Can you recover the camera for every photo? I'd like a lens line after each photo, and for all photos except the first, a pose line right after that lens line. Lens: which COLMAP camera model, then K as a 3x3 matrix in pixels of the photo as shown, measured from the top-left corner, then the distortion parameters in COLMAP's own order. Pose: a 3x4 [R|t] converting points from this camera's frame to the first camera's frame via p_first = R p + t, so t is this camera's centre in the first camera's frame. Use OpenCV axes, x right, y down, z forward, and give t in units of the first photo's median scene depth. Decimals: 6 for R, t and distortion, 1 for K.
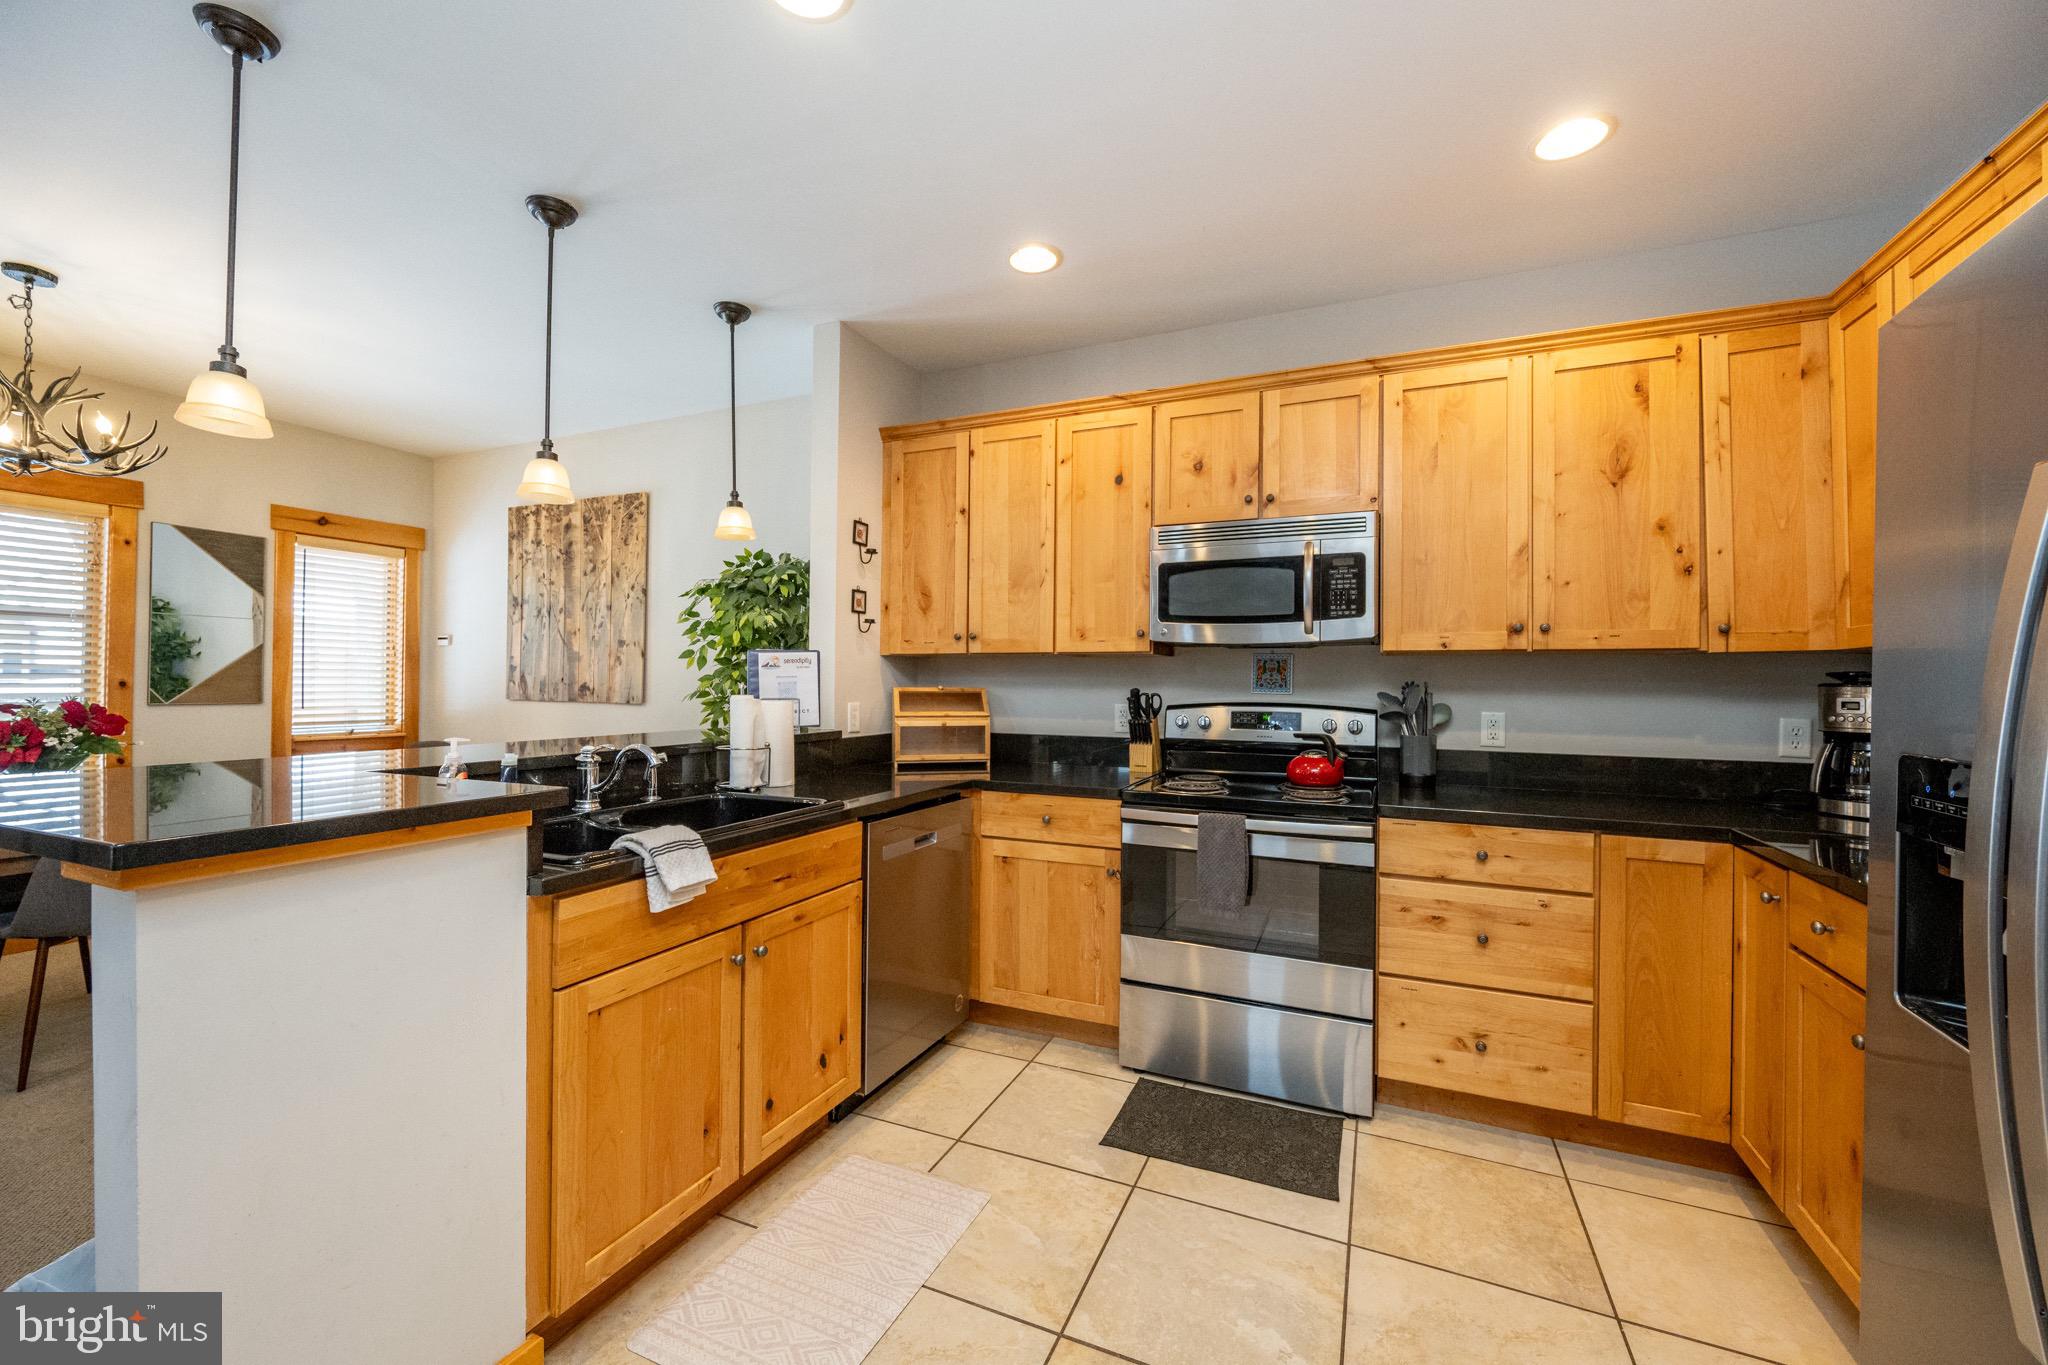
lens RADIAL K [[830.0, 0, 991.6], [0, 830.0, 669.6], [0, 0, 1]] dist [-0.003973, 0.000278]
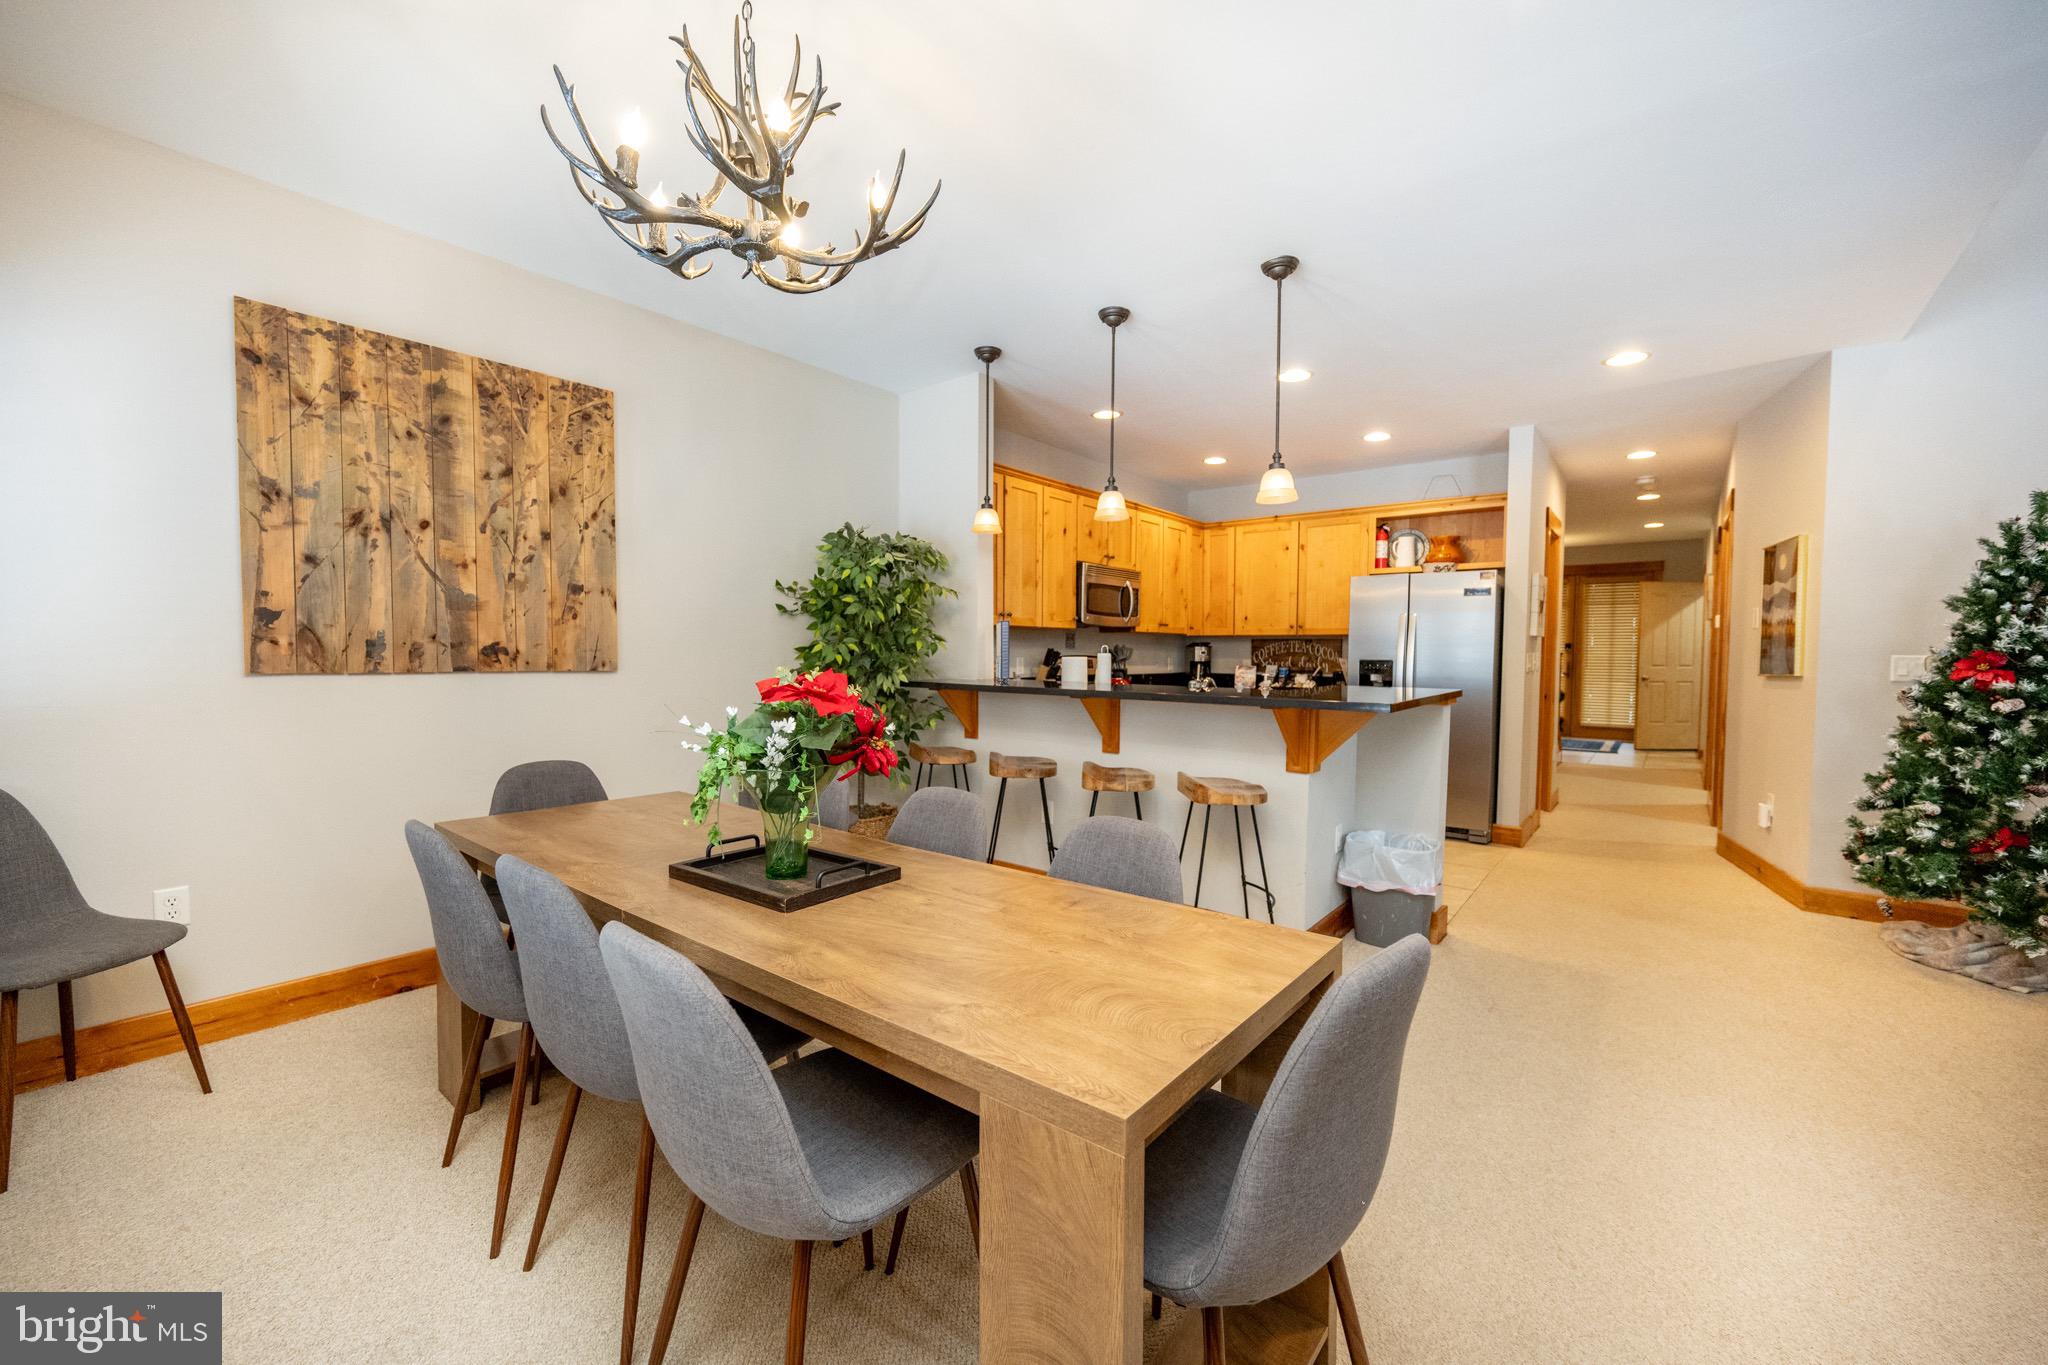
lens RADIAL K [[830.0, 0, 1016.3], [0, 830.0, 682.0], [0, 0, 1]] dist [-0.003973, 0.000278]
pose [[0.236001, -0.038778, 0.970979, -1.029355], [-0.017134, 0.998882, 0.044057, 0.010951], [-0.971602, -0.027034, 0.235072, 0.434233]]
